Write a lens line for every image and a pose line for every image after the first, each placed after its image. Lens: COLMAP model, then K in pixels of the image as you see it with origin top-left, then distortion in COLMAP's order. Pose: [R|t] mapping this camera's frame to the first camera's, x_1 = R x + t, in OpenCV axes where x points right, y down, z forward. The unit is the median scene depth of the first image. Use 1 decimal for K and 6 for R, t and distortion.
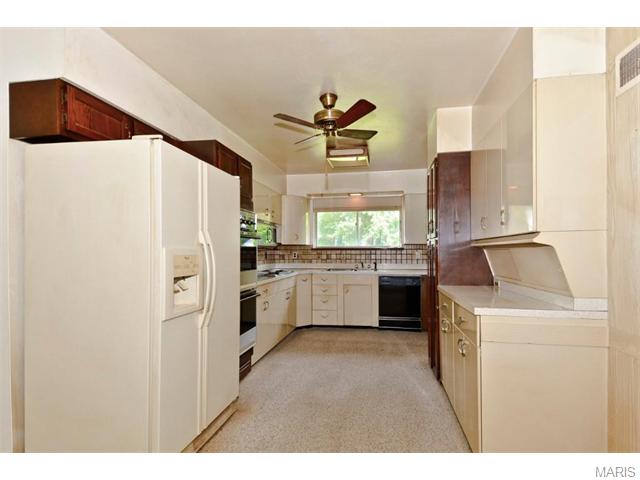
lens RADIAL K [[342.1, 0, 320.0], [0, 342.1, 240.0], [0, 0, 1]] dist [-0.000696, -0.035932]
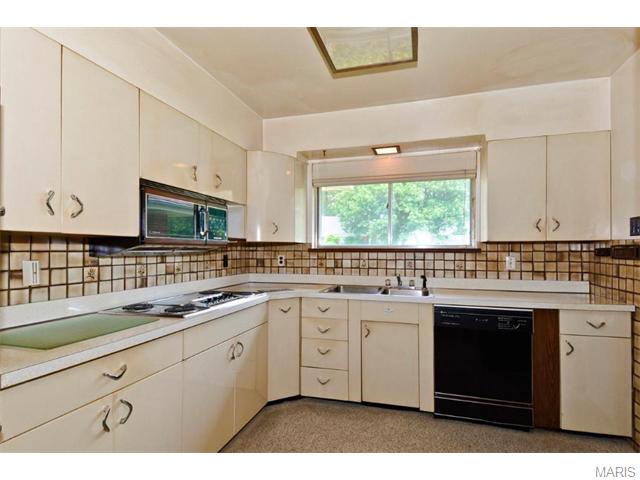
lens RADIAL K [[337.9, 0, 319.3], [0, 337.9, 244.0], [0, 0, 1]] dist [0.045692, -0.034048]
pose [[0.994447, 0.001887, -0.105217, 0.055522], [-0.000507, 0.999914, 0.013142, 0.009694], [0.105233, -0.013015, 0.994362, 0.459212]]
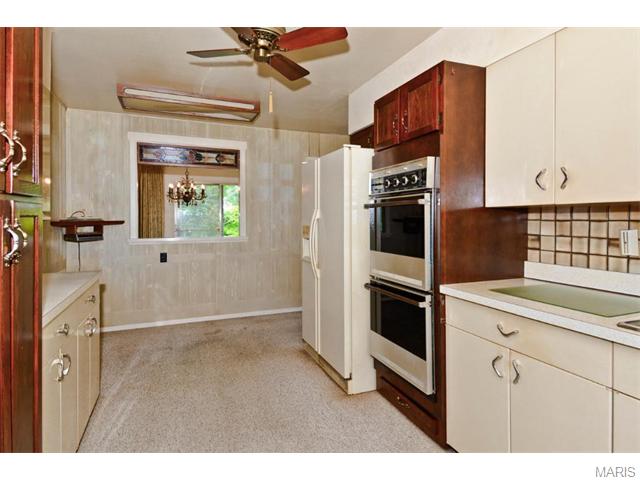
lens RADIAL K [[355.0, 0, 319.3], [0, 355.0, 224.7], [0, 0, 1]] dist [0.065380, -0.039397]
pose [[-0.845893, 0.015034, -0.533141, 0.158924], [0.024099, 0.999659, -0.010047, 0.020427], [0.532808, -0.021347, -0.845967, 0.844553]]
